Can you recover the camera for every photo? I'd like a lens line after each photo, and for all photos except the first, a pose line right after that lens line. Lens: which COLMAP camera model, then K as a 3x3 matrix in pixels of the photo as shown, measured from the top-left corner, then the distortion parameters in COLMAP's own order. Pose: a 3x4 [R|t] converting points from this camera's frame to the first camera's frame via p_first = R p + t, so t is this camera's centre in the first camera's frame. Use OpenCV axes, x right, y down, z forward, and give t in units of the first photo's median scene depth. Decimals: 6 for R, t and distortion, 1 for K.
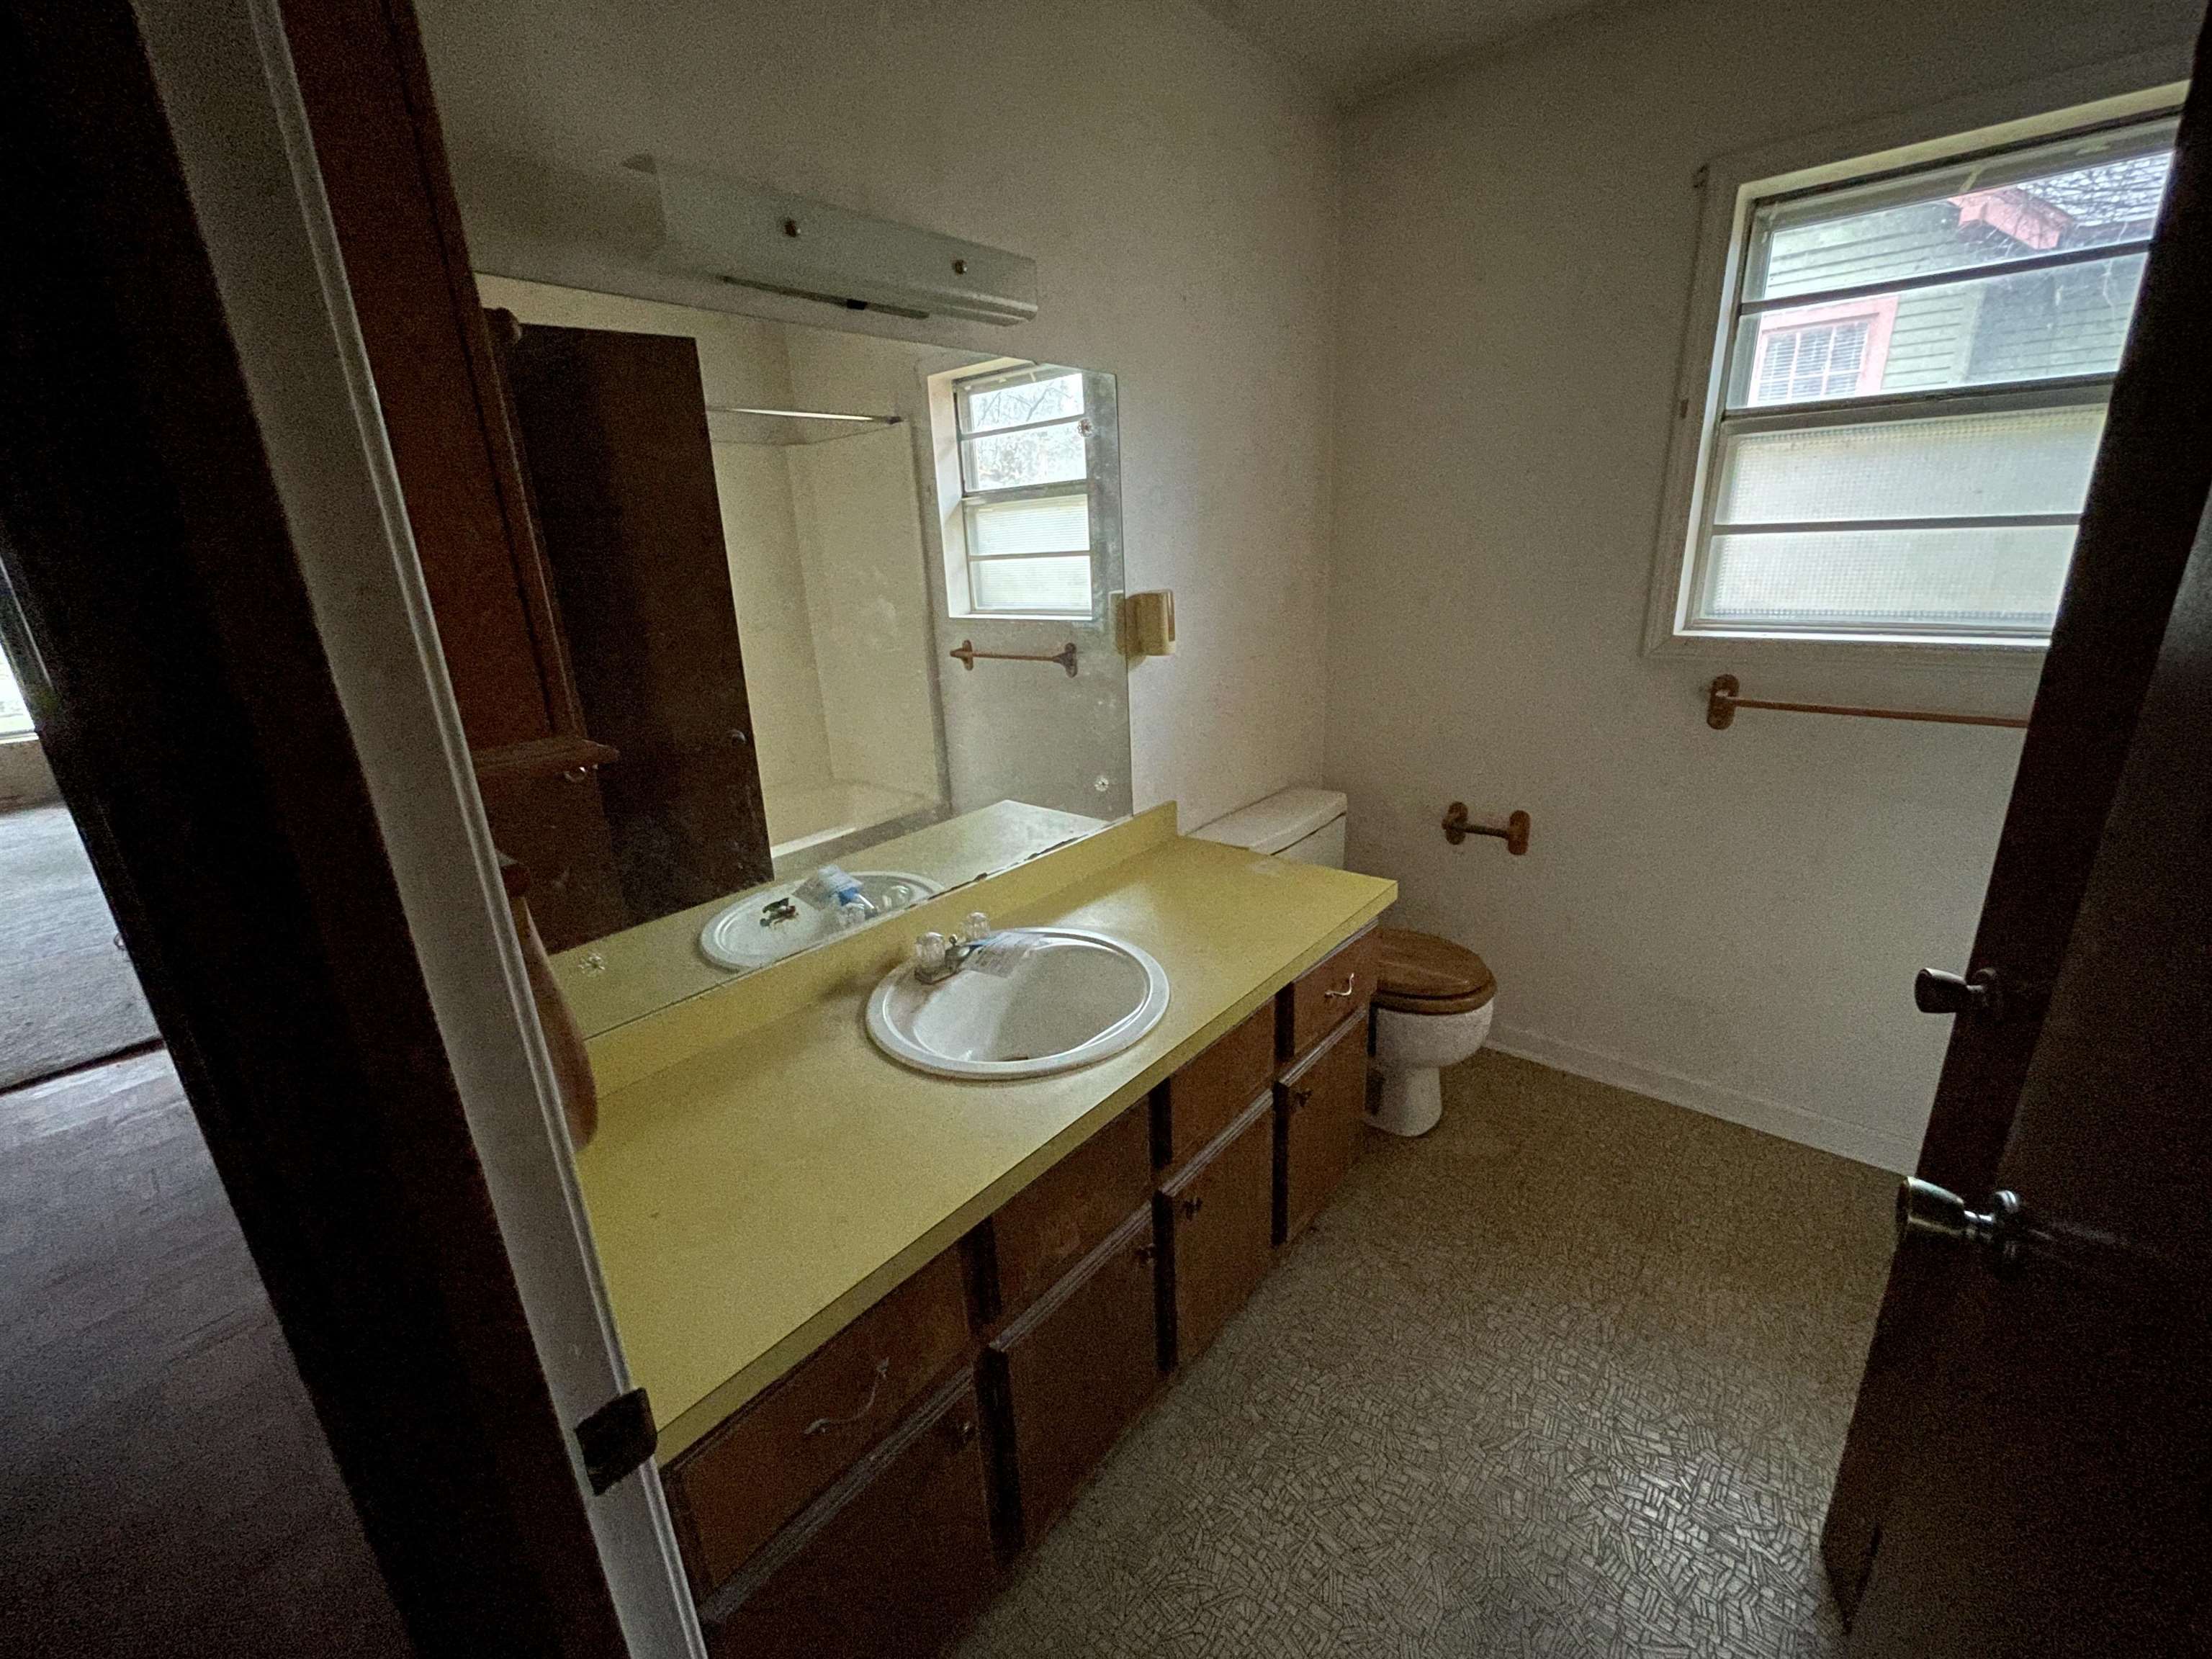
lens RADIAL K [[895.7, 0, 1109.4], [0, 895.7, 828.6], [0, 0, 1]] dist [-0.007745, 0.000749]
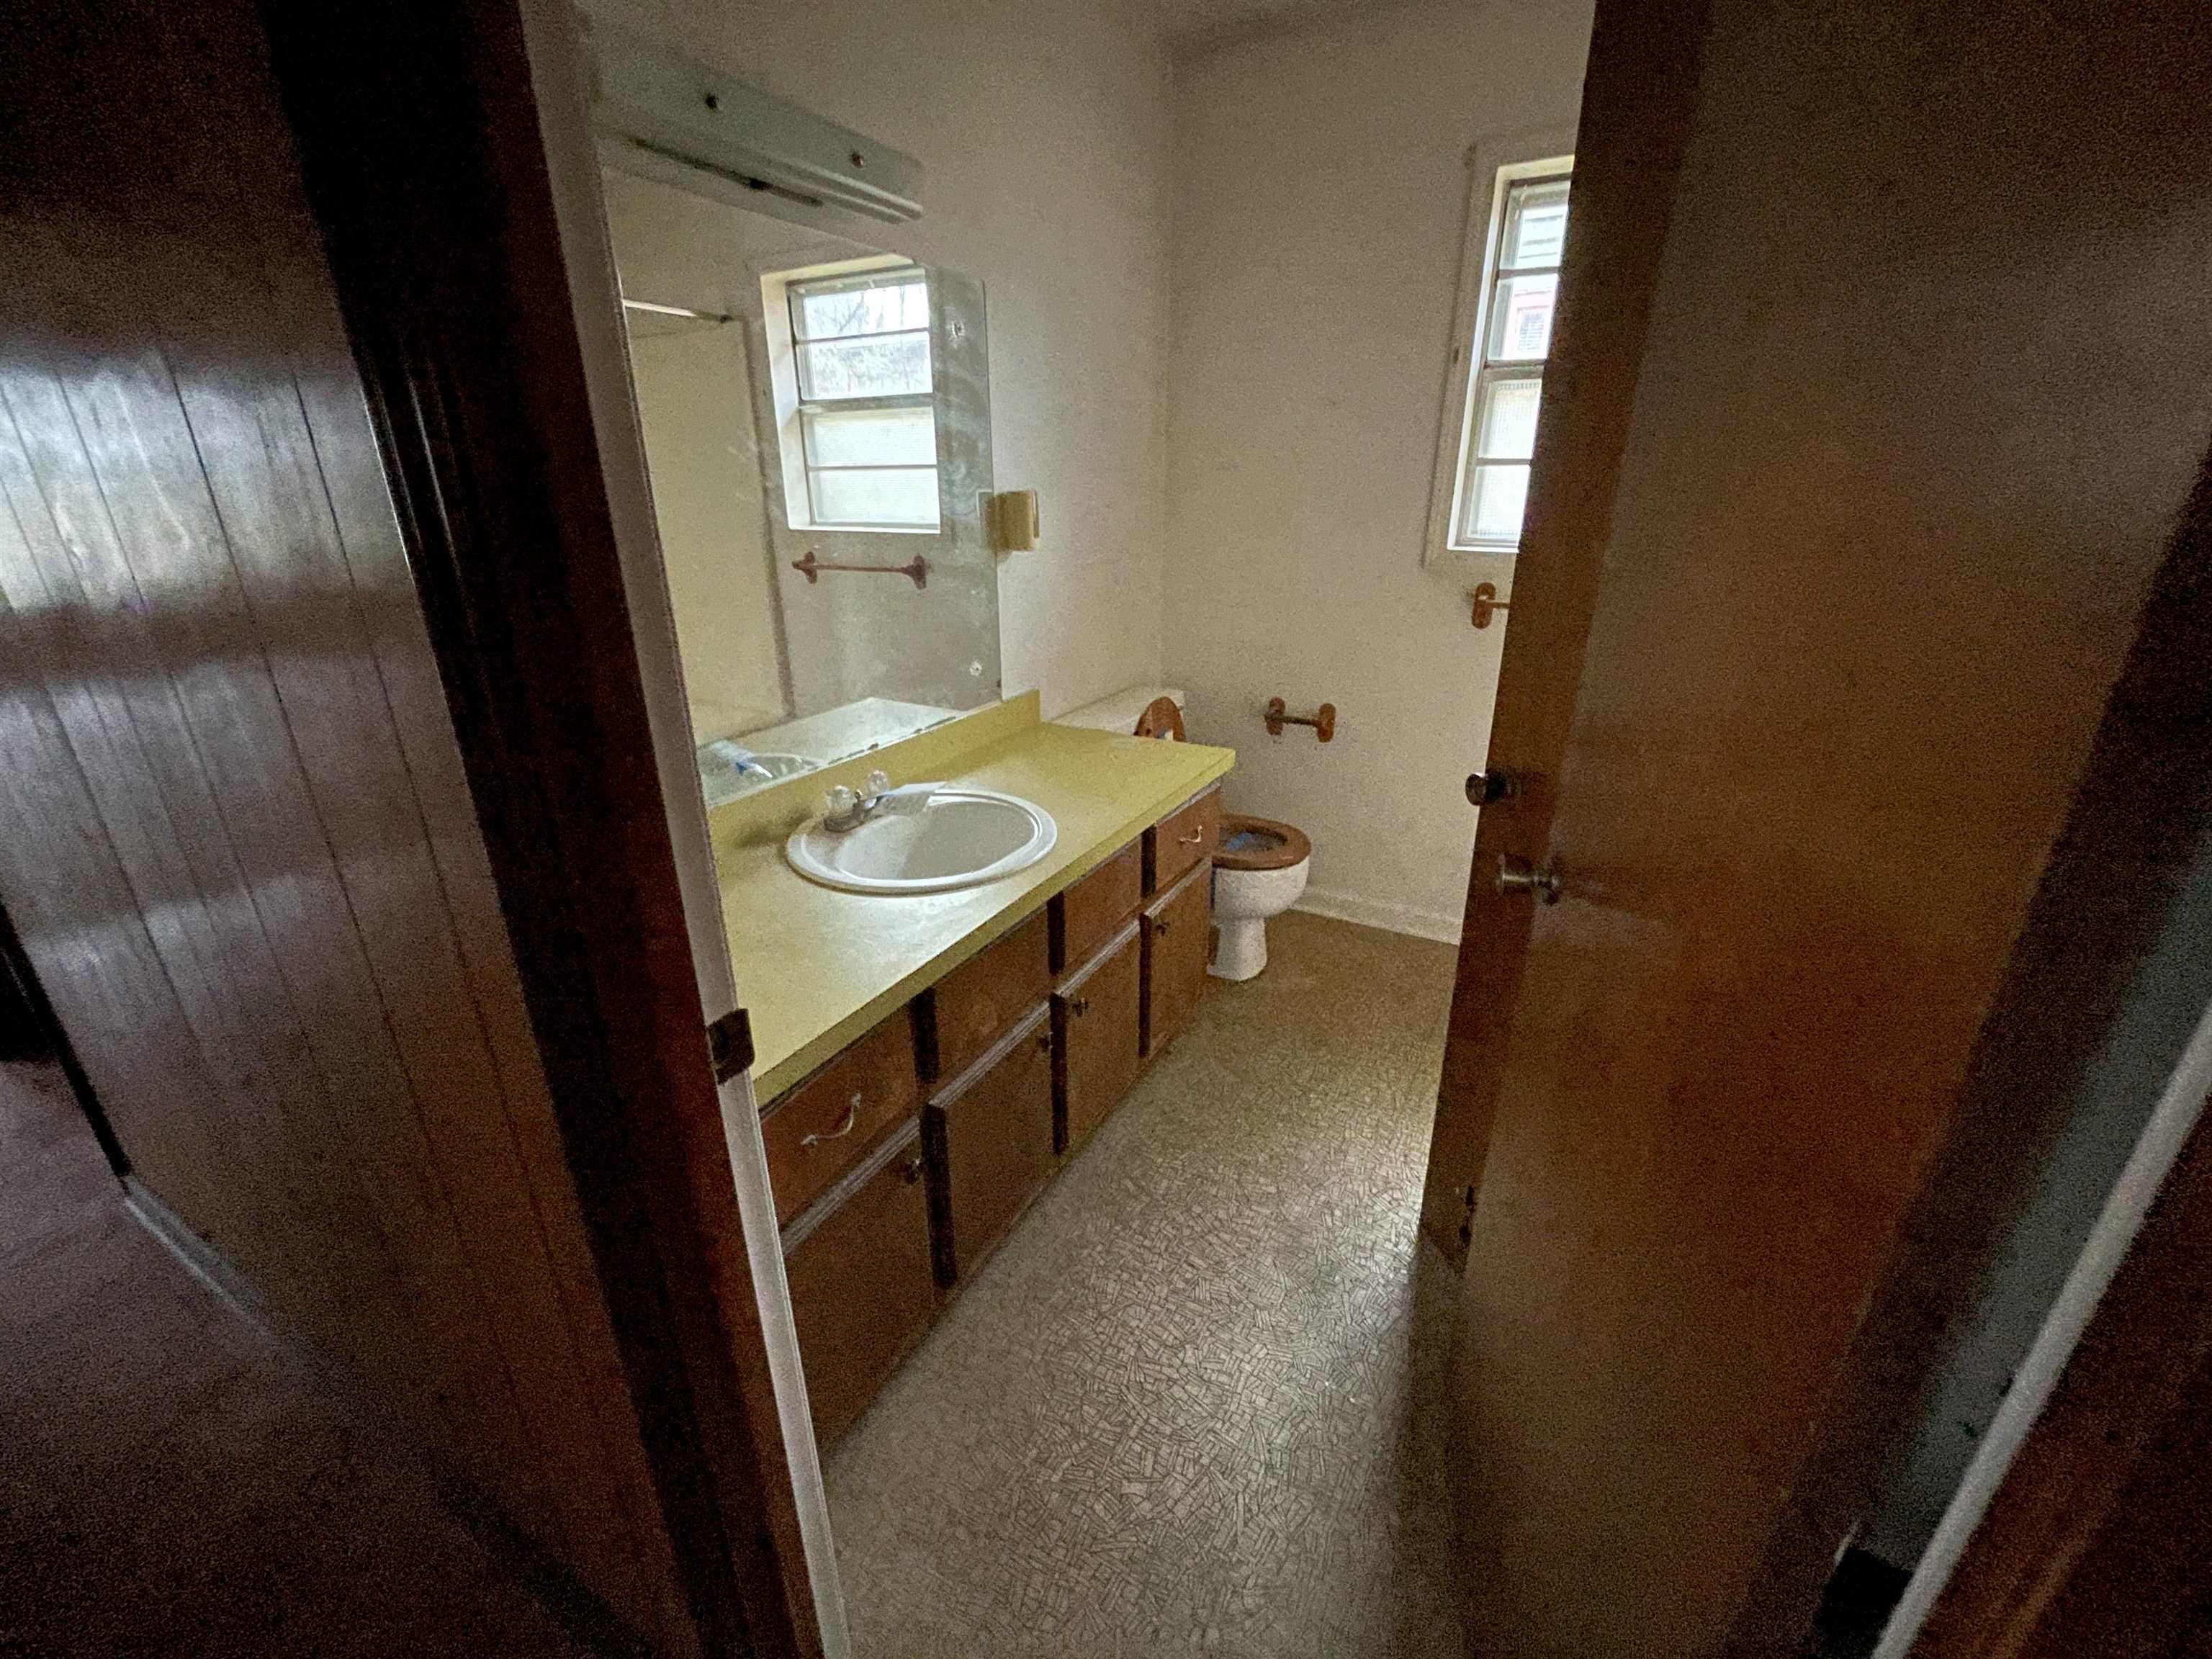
lens RADIAL K [[895.7, 0, 1108.5], [0, 895.7, 835.4], [0, 0, 1]] dist [-0.007745, 0.000749]
pose [[0.978662, -0.031489, 0.203048, -0.086830], [0.019224, 0.997885, 0.062095, 0.099696], [-0.204574, -0.056866, 0.977198, -0.129444]]
